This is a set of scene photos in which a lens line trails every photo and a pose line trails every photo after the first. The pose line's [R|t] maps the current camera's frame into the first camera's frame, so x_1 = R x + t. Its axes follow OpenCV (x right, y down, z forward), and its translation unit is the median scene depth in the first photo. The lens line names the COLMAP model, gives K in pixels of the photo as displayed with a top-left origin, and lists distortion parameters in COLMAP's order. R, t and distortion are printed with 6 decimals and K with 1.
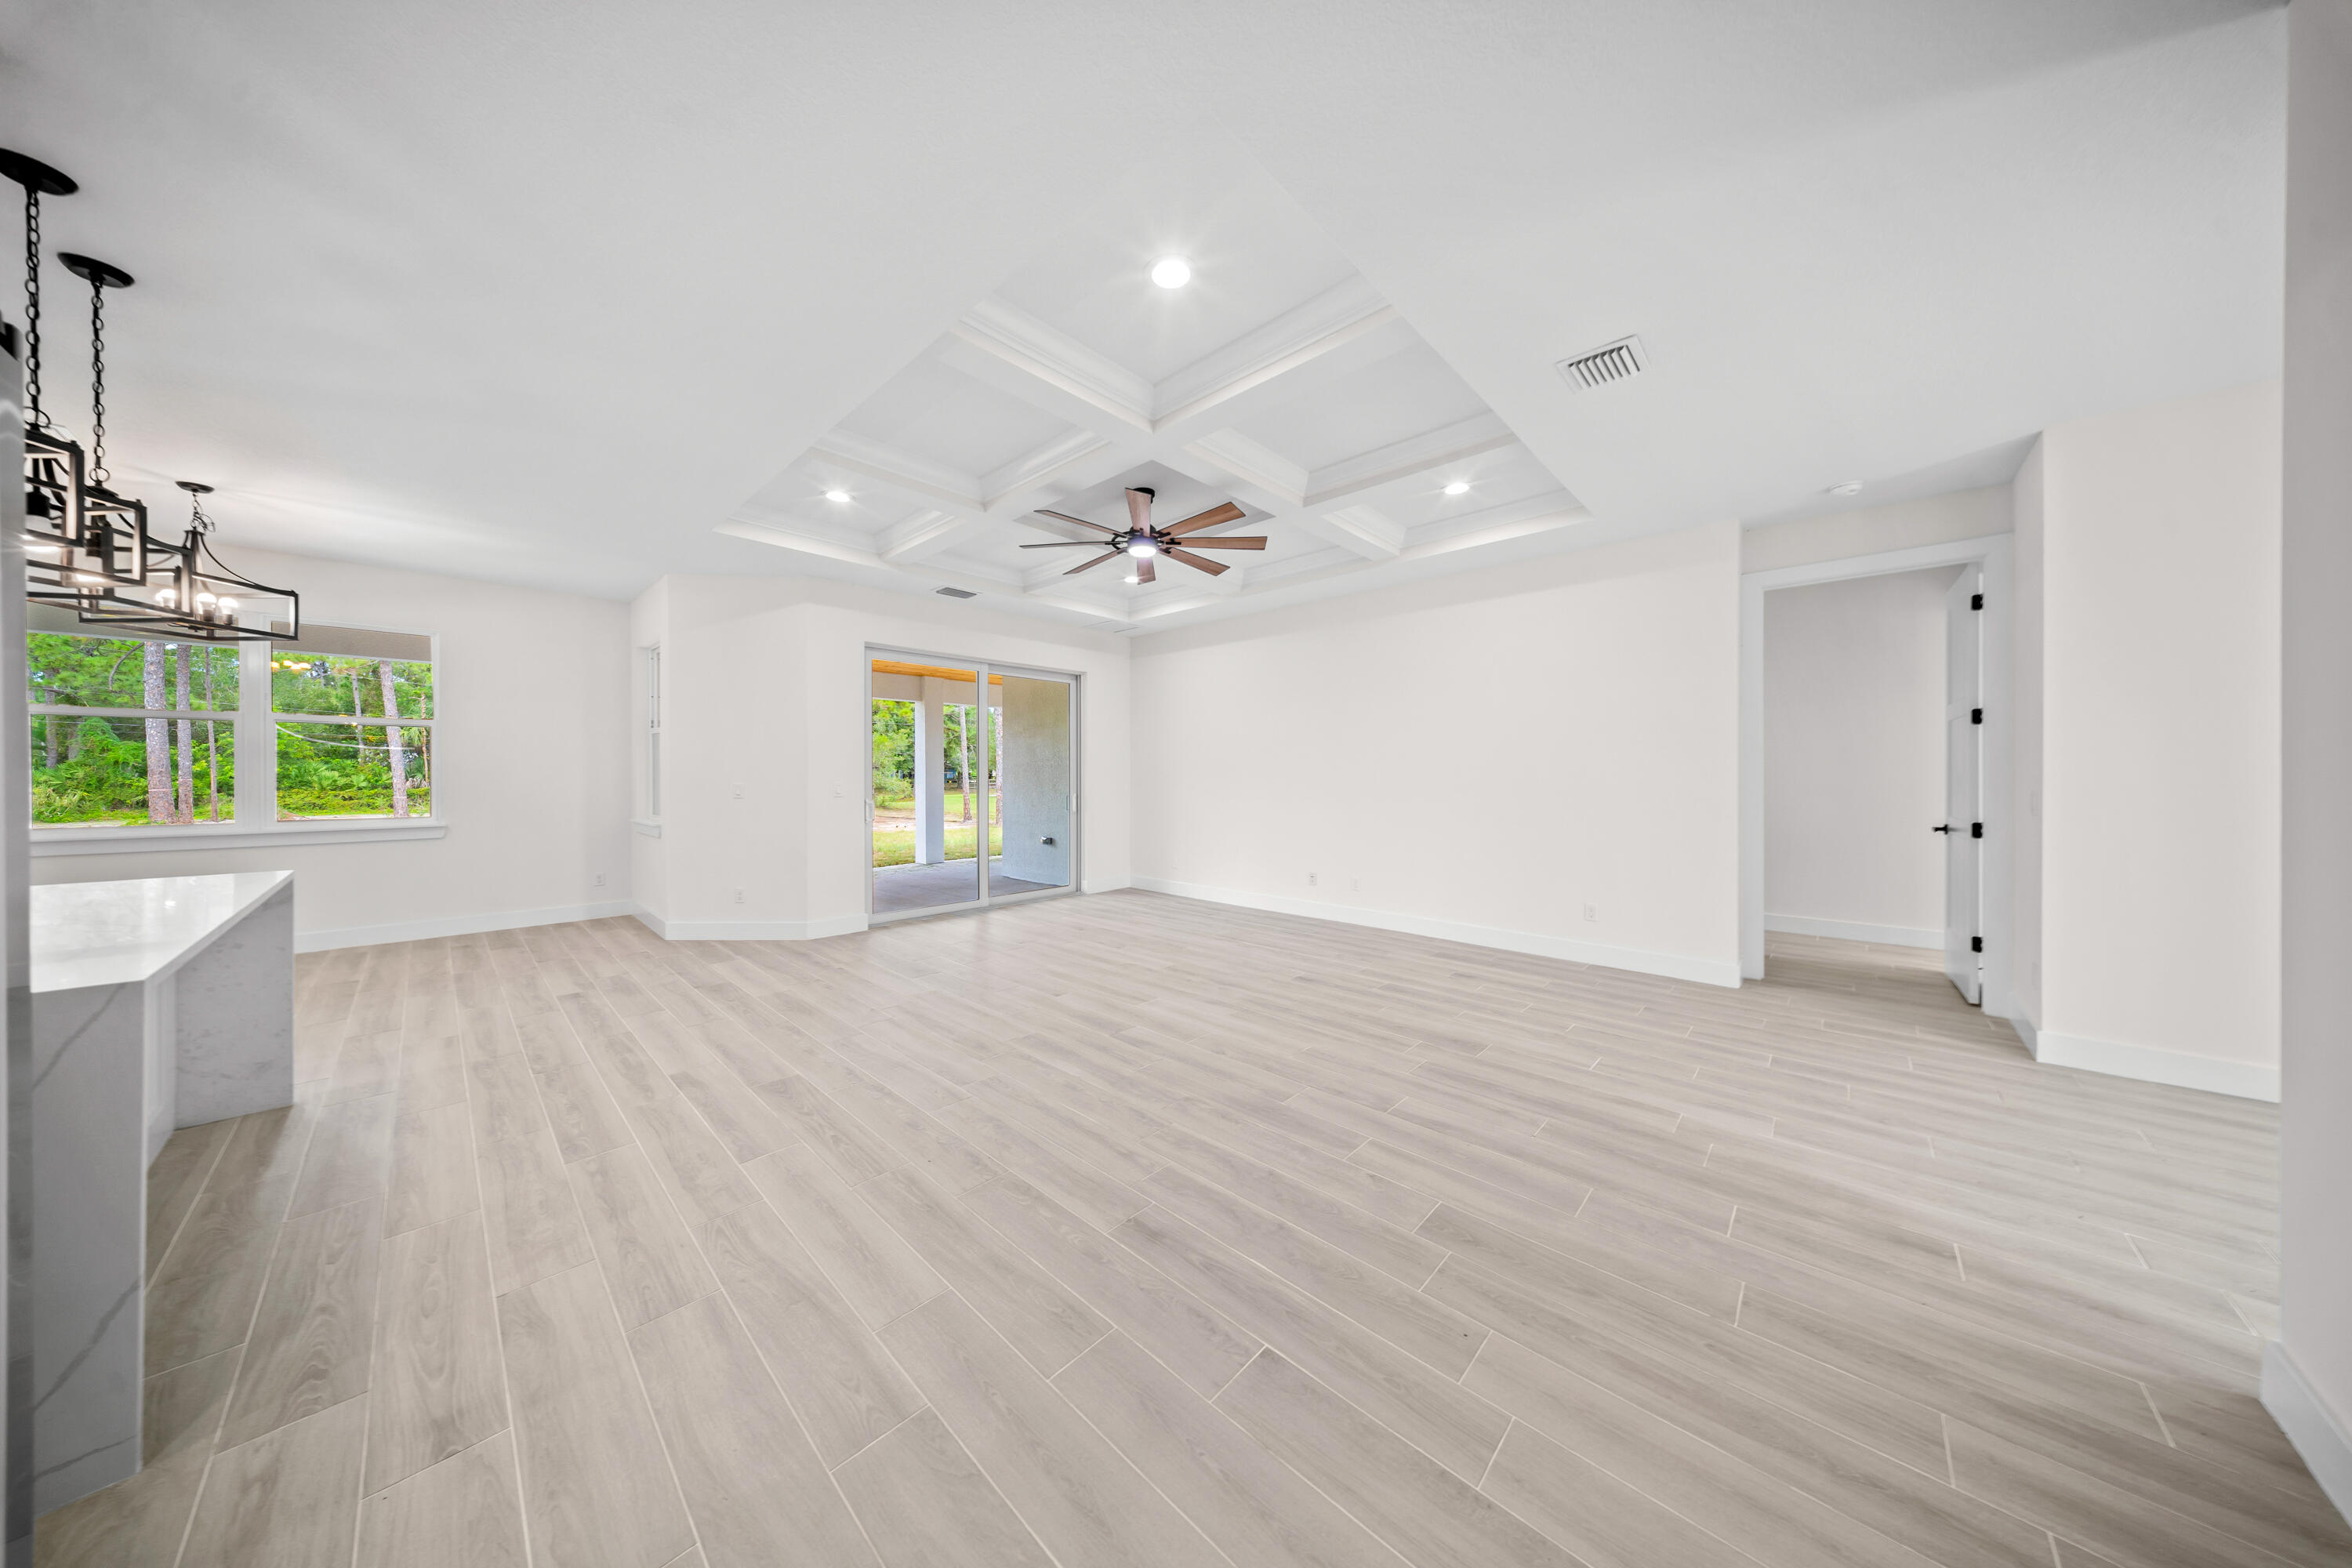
lens RADIAL K [[703.8, 0, 1145.8], [0, 703.8, 770.2], [0, 0, 1]] dist [-0.000477, -0.000049]
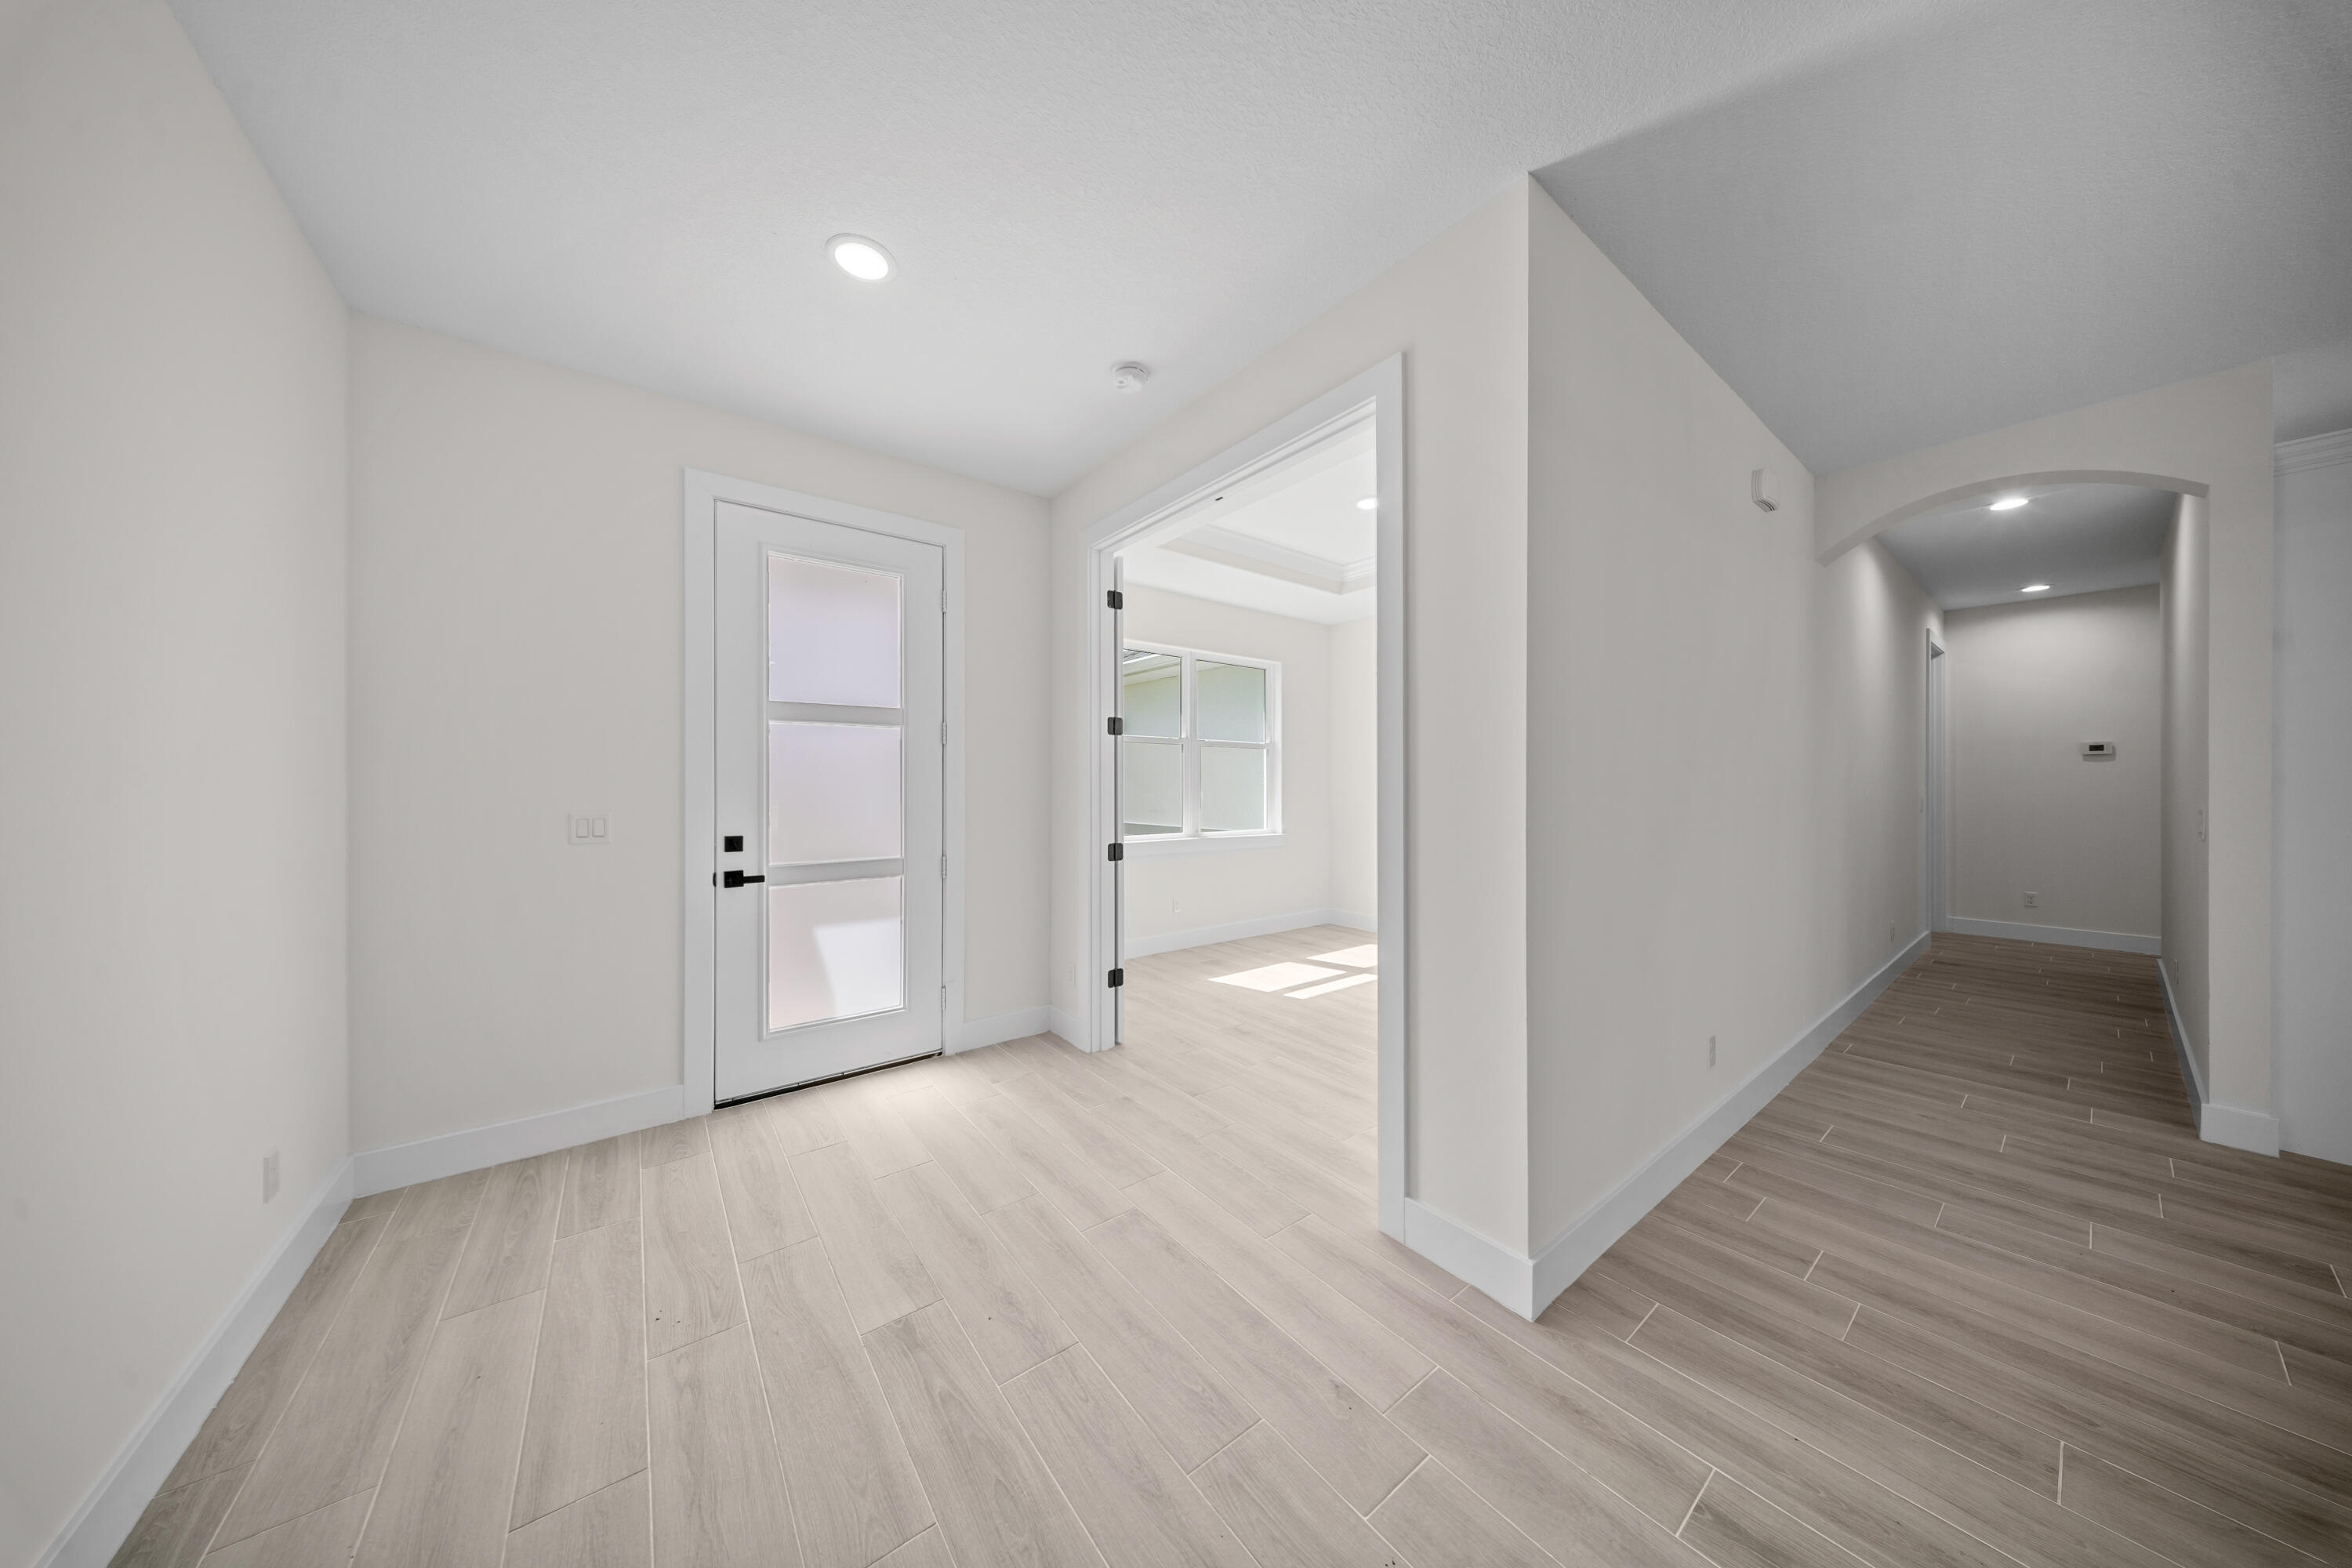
lens RADIAL K [[705.0, 0, 1151.6], [0, 705.0, 785.4], [0, 0, 1]] dist [0.000895, 0.000049]
pose [[-0.987014, -0.000644, 0.160631, 0.965890], [-0.000884, 0.999999, -0.001419, -0.006976], [-0.160630, -0.001542, -0.987013, 1.091282]]
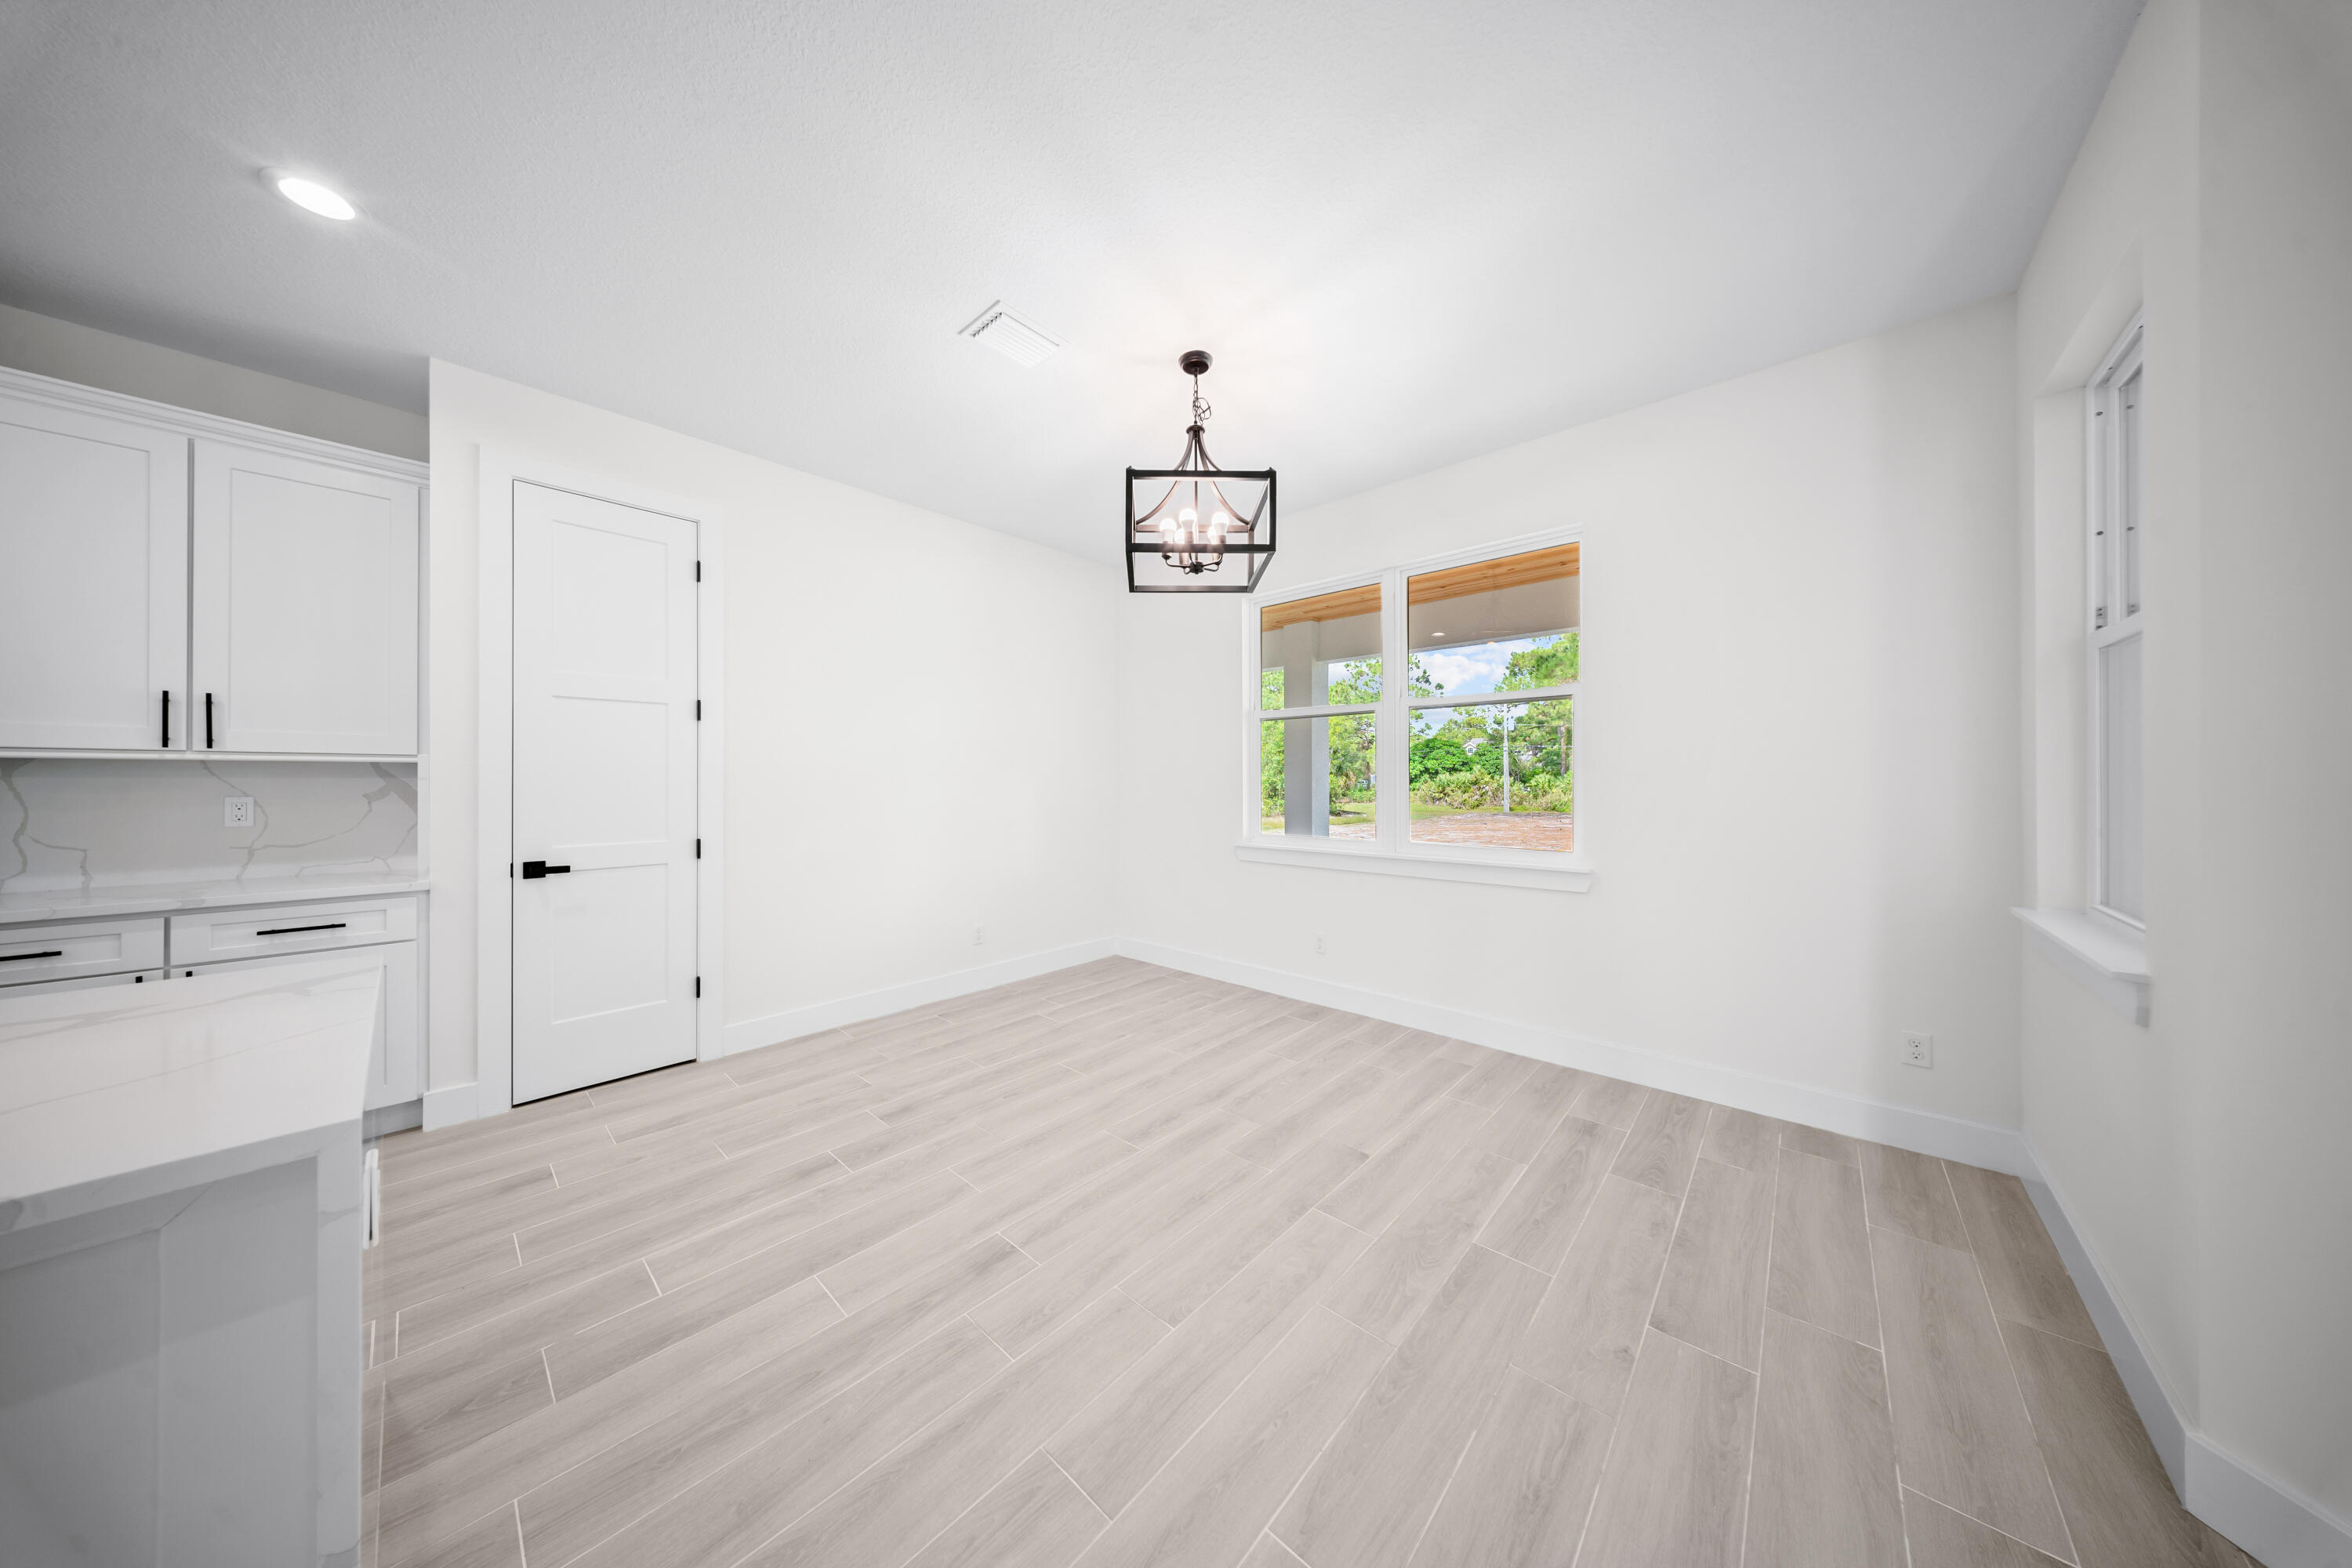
lens RADIAL K [[696.8, 0, 1170.2], [0, 696.8, 778.6], [0, 0, 1]] dist [-0.000050, -0.000033]
pose [[0.031400, -0.002098, -0.999505, -0.839839], [0.005531, 0.999983, -0.001926, 0.008439], [0.999492, -0.005468, 0.031411, 1.192439]]
